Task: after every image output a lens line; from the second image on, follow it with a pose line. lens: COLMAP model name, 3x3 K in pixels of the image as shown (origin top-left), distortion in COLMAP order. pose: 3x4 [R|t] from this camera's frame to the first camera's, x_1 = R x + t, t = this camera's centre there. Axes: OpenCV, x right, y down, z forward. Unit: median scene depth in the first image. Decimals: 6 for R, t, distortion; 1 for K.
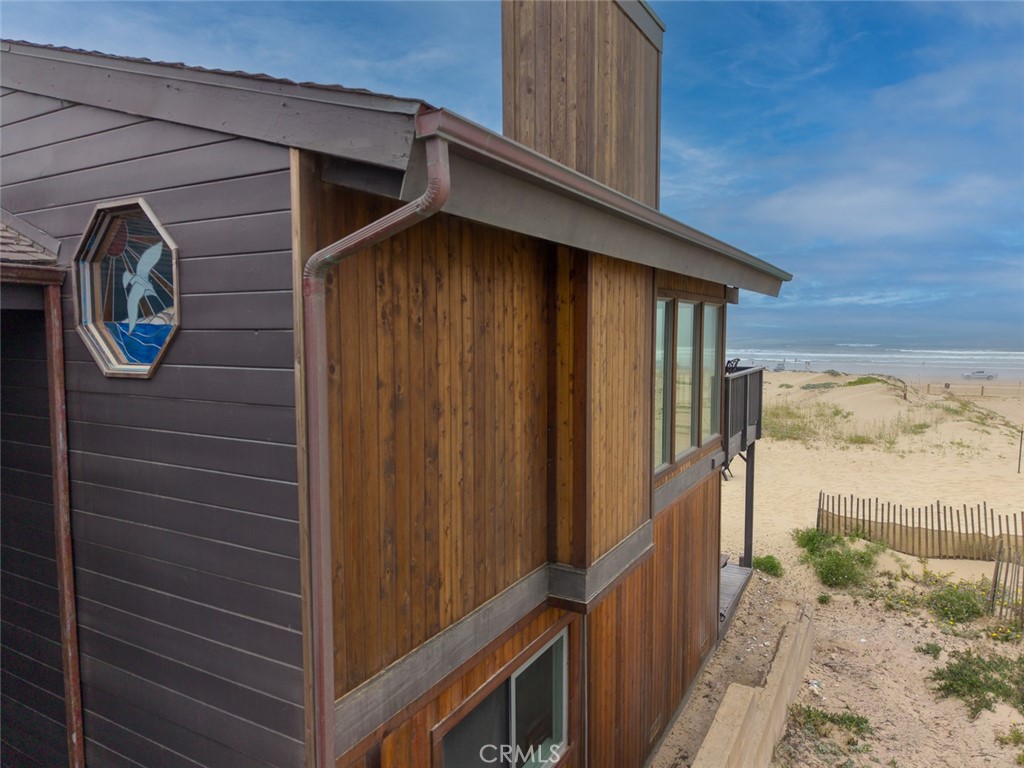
lens RADIAL K [[681.6, 0, 512.0], [0, 681.6, 384.0], [0, 0, 1]] dist [0.040060, -0.035371]
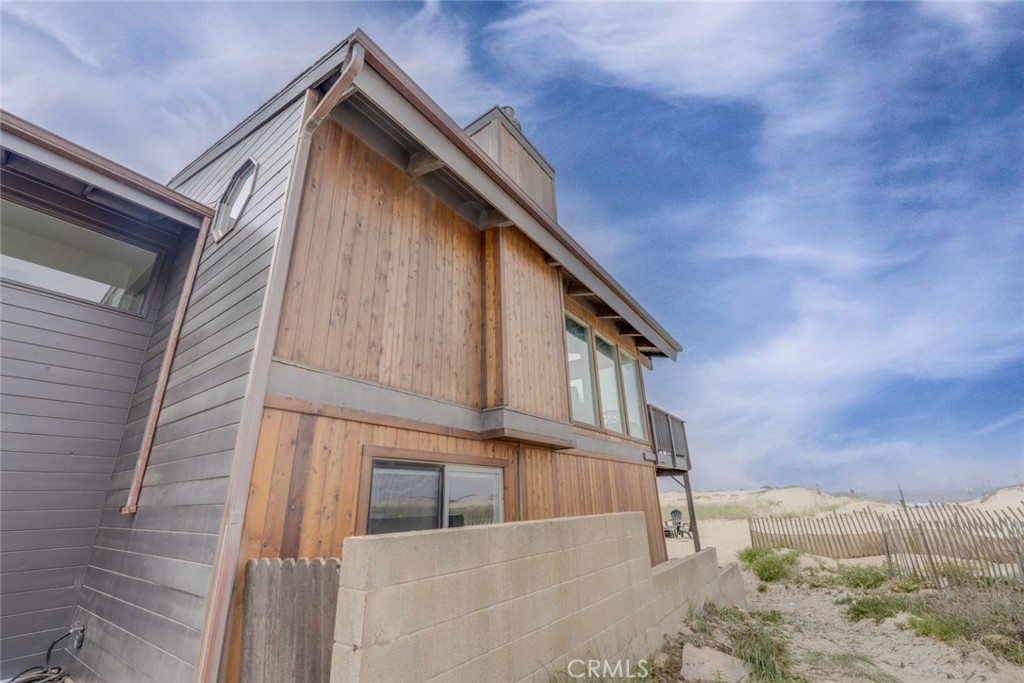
lens RADIAL K [[414.0, 0, 509.6], [0, 414.0, 350.3], [0, 0, 1]] dist [0.001529, -0.007347]
pose [[0.992707, -0.062988, -0.102789, 0.222285], [0.014800, 0.909873, -0.414624, 0.539371], [0.119641, 0.410078, 0.904169, 0.144085]]
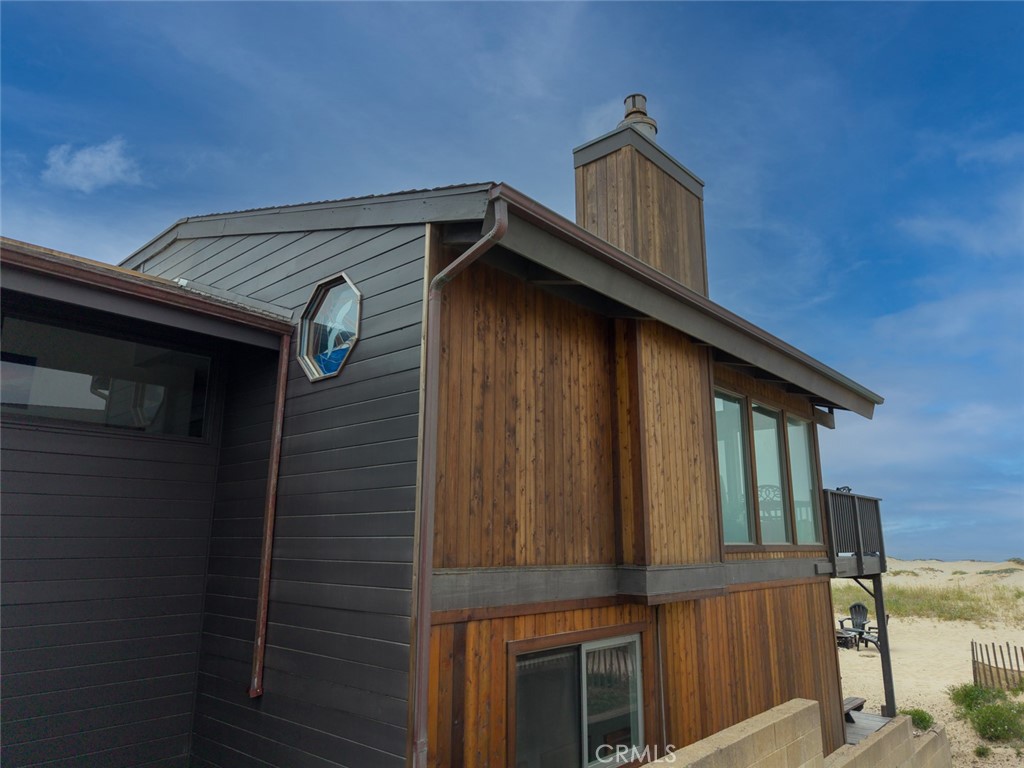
lens RADIAL K [[681.6, 0, 512.0], [0, 681.6, 384.0], [0, 0, 1]] dist [0.040060, -0.035371]
pose [[0.977516, -0.041360, -0.206764, 0.141839], [-0.022753, 0.954159, -0.298433, 0.334319], [0.209629, 0.296428, 0.931765, -0.277797]]
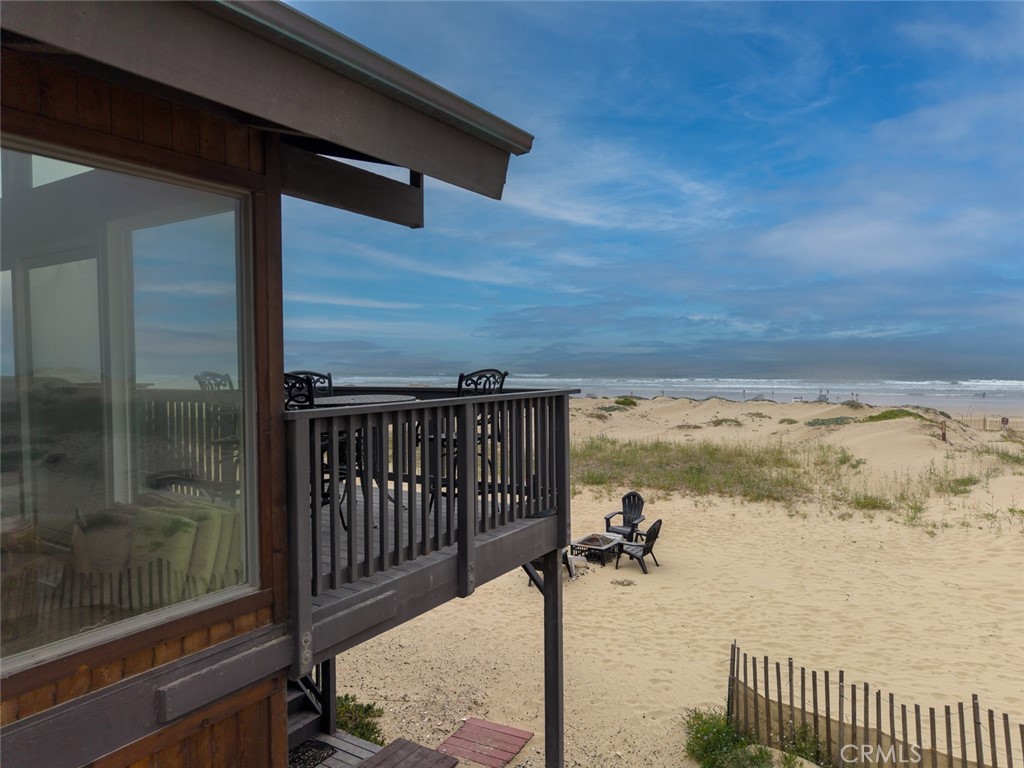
lens RADIAL K [[681.6, 0, 512.0], [0, 681.6, 384.0], [0, 0, 1]] dist [0.040060, -0.035371]
pose [[0.998103, -0.005246, -0.061350, 0.916434], [0.002248, 0.998804, -0.048843, -0.015553], [0.061533, 0.048612, 0.996921, 1.390517]]
